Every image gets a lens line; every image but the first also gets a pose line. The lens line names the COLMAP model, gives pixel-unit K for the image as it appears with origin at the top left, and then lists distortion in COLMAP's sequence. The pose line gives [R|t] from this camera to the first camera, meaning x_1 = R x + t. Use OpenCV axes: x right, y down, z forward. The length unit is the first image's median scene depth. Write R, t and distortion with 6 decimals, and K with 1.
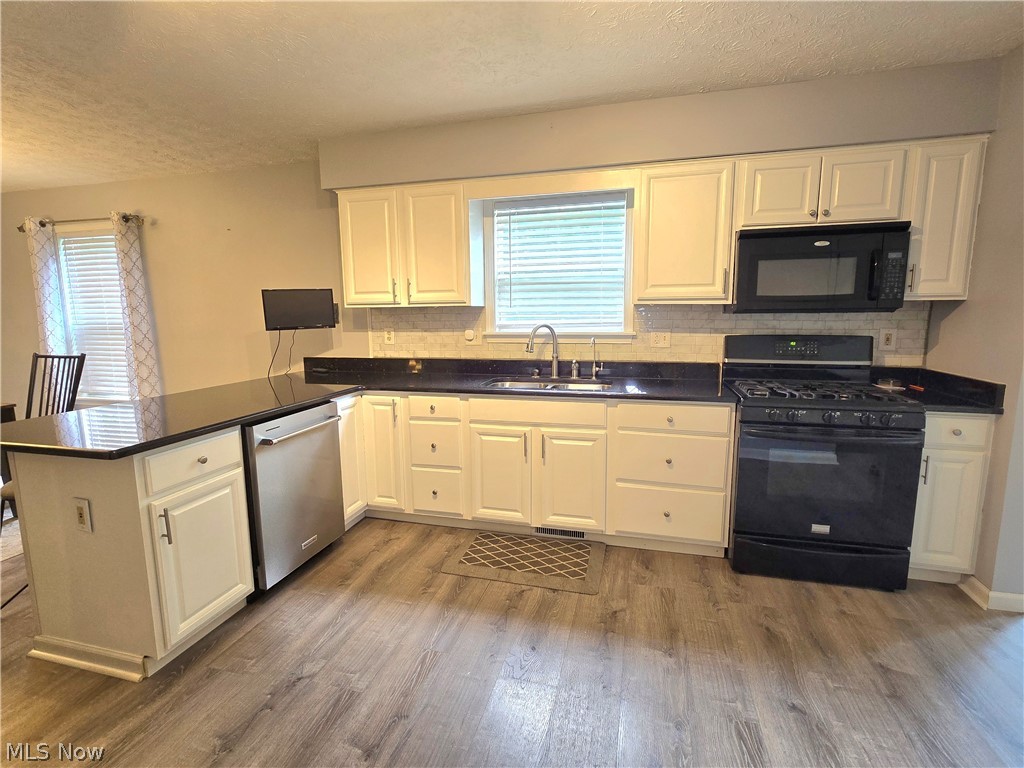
lens RADIAL K [[481.8, 0, 512.0], [0, 481.8, 384.0], [0, 0, 1]] dist [-0.002436, -0.000237]
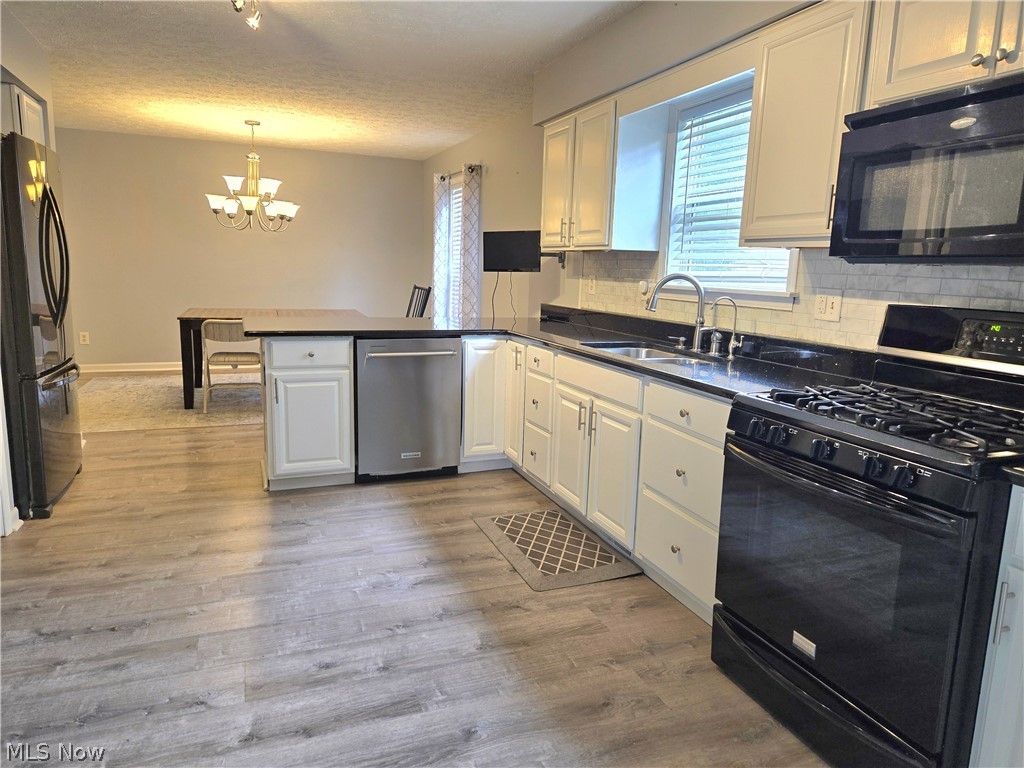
lens RADIAL K [[688.0, 0, 510.9], [0, 688.0, 390.0], [0, 0, 1]] dist [0.058239, -0.001932]
pose [[0.589019, 0.172693, -0.789451, 0.871559], [-0.153480, 0.983025, 0.100524, -0.018861], [0.793410, 0.061955, 0.605526, 0.177643]]
